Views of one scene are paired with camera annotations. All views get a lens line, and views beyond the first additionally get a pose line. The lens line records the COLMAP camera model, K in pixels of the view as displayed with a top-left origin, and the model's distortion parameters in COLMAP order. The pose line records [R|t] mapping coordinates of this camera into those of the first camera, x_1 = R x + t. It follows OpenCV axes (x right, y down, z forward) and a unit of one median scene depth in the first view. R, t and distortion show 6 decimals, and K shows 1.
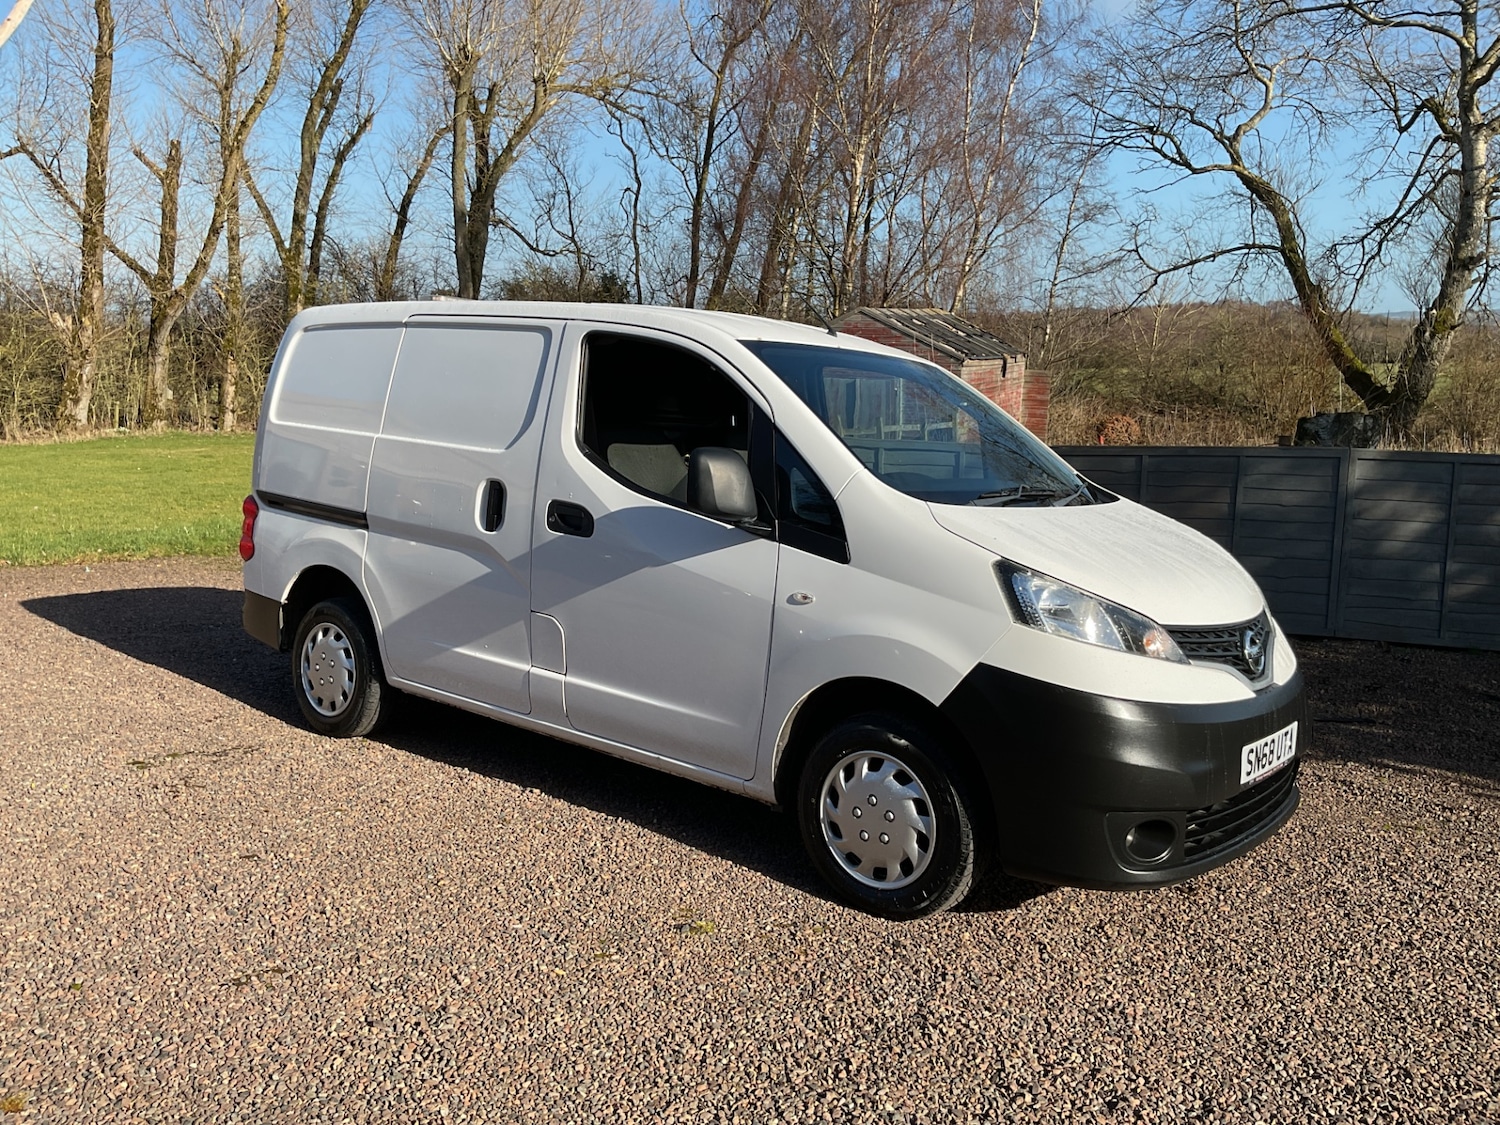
lens RADIAL K [[1246.7, 0, 751.2], [0, 1246.7, 553.6], [0, 0, 1]] dist [0.072060, -0.125028]
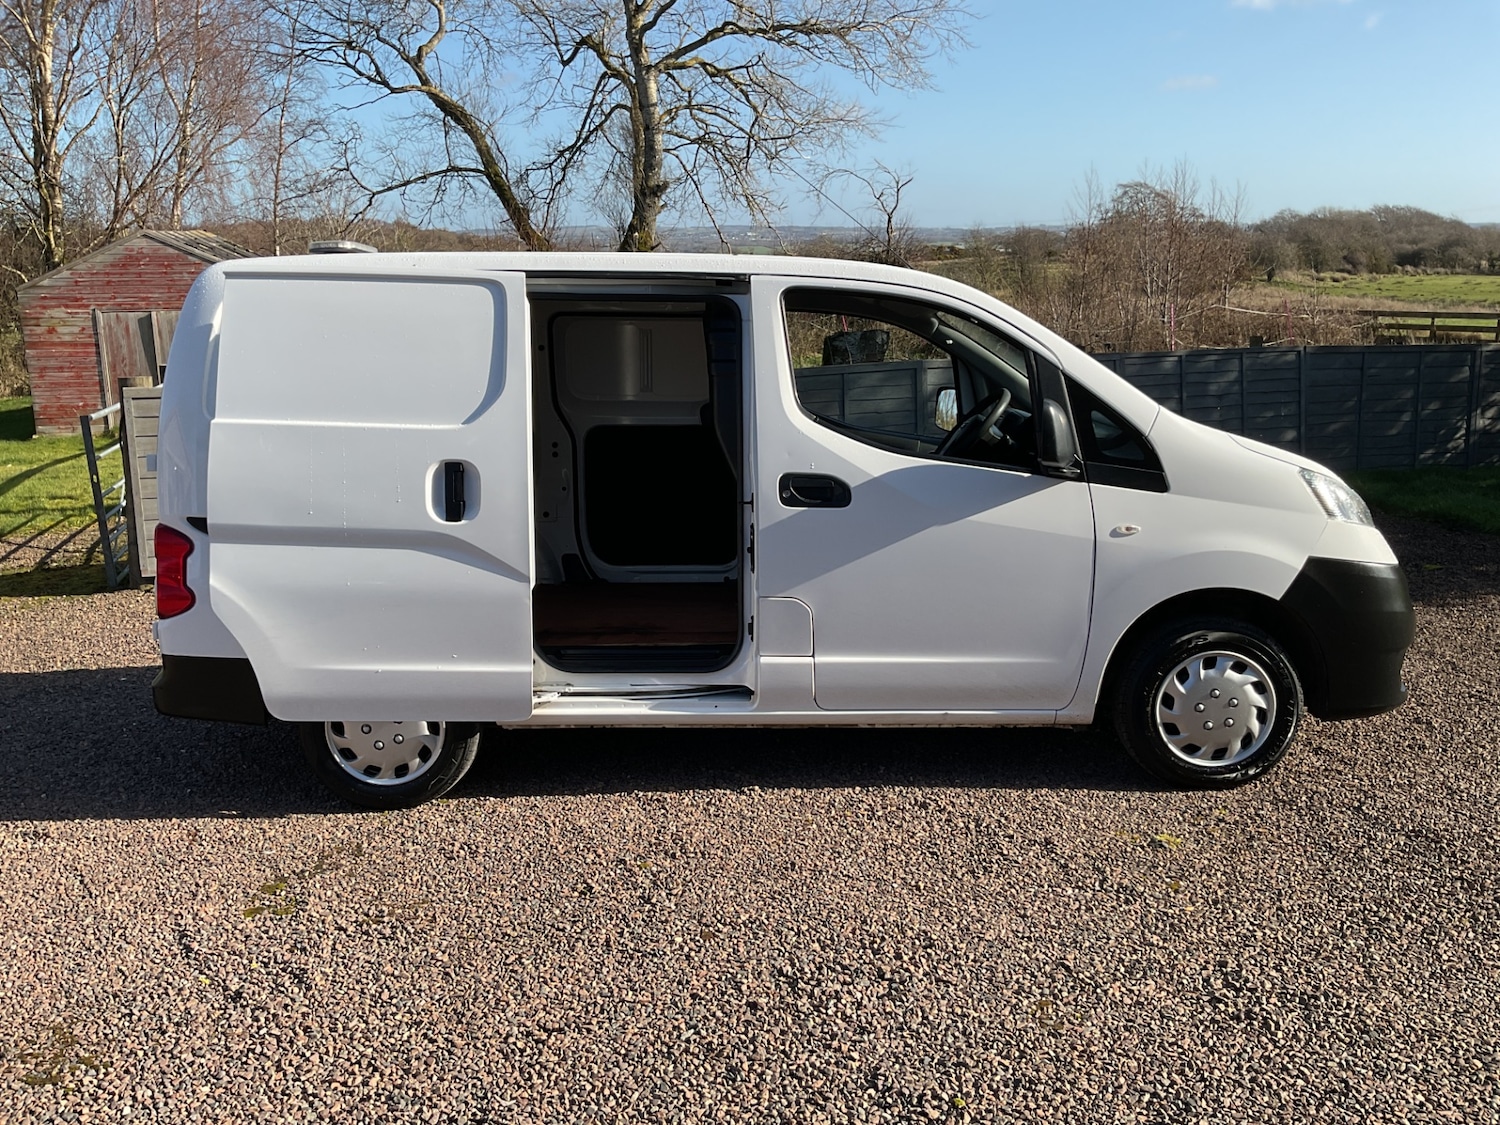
lens RADIAL K [[1246.7, 0, 752.1], [0, 1246.7, 547.4], [0, 0, 1]] dist [0.072060, -0.125028]
pose [[0.778311, -0.159248, 0.607349, -0.097058], [0.123742, 0.987234, 0.100280, -0.010952], [-0.615565, -0.002894, 0.788081, 0.037548]]
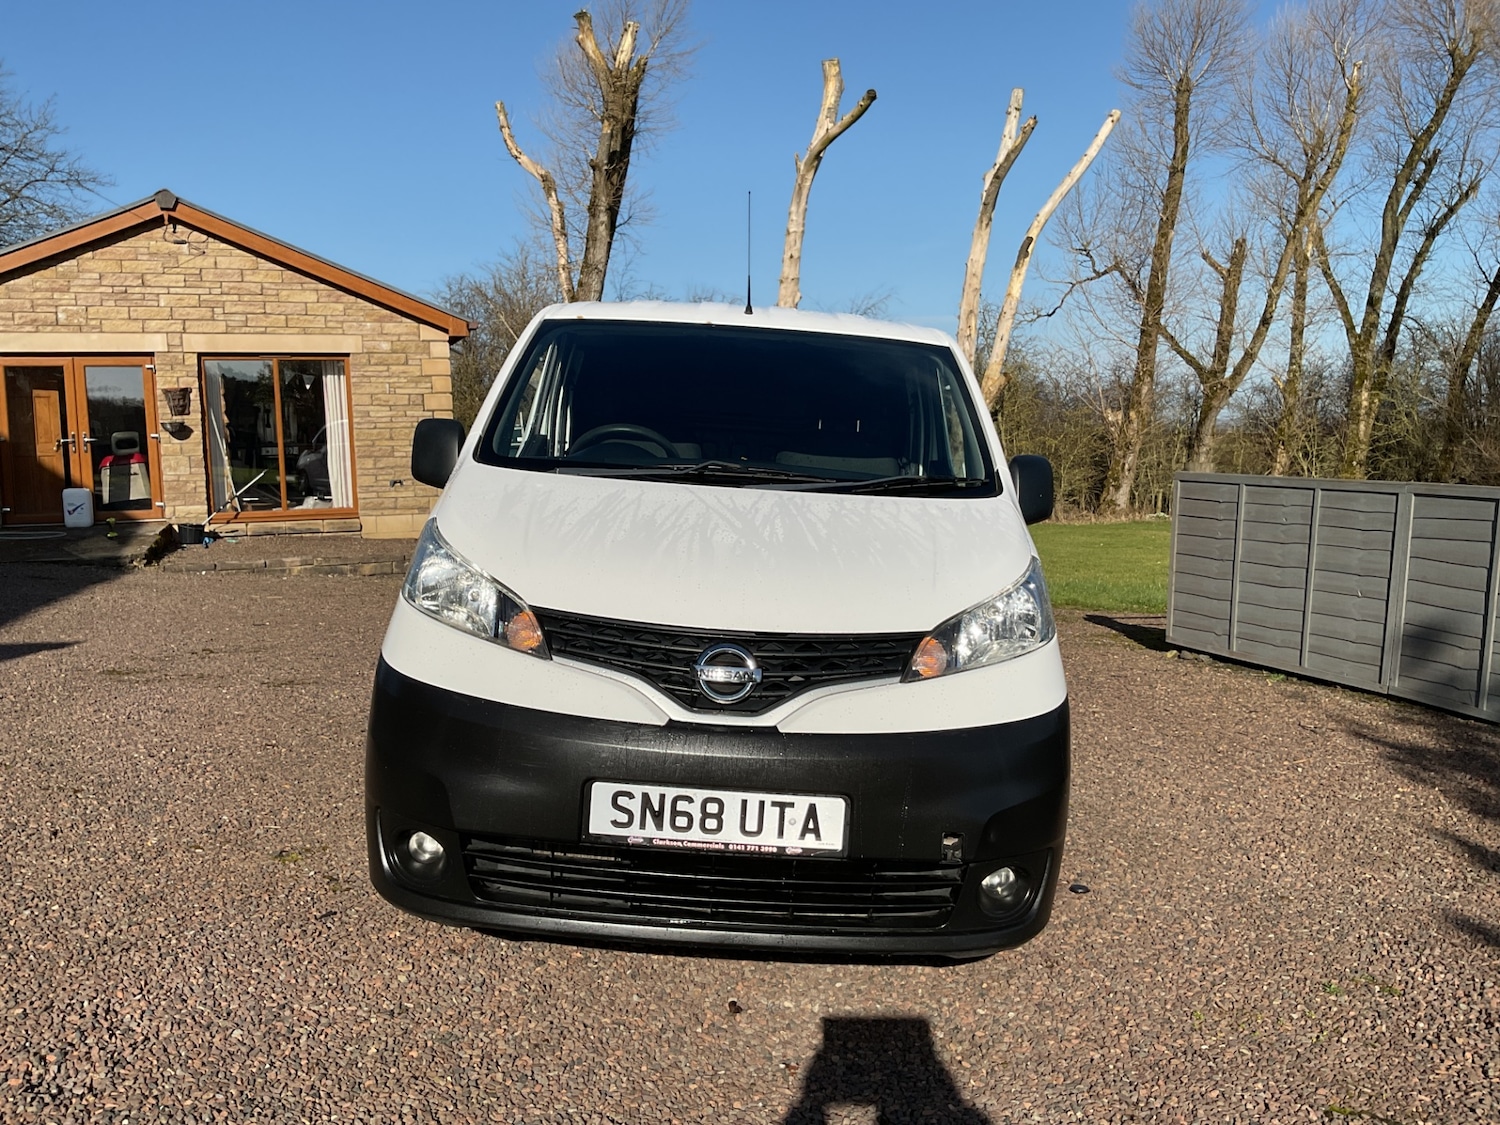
lens RADIAL K [[1246.7, 0, 747.2], [0, 1246.7, 562.8], [0, 0, 1]] dist [0.072060, -0.125028]
pose [[0.635874, 0.050423, -0.770144, 0.104002], [-0.106456, 0.994056, -0.022813, 0.003402], [0.764416, 0.096492, 0.637462, 0.060335]]
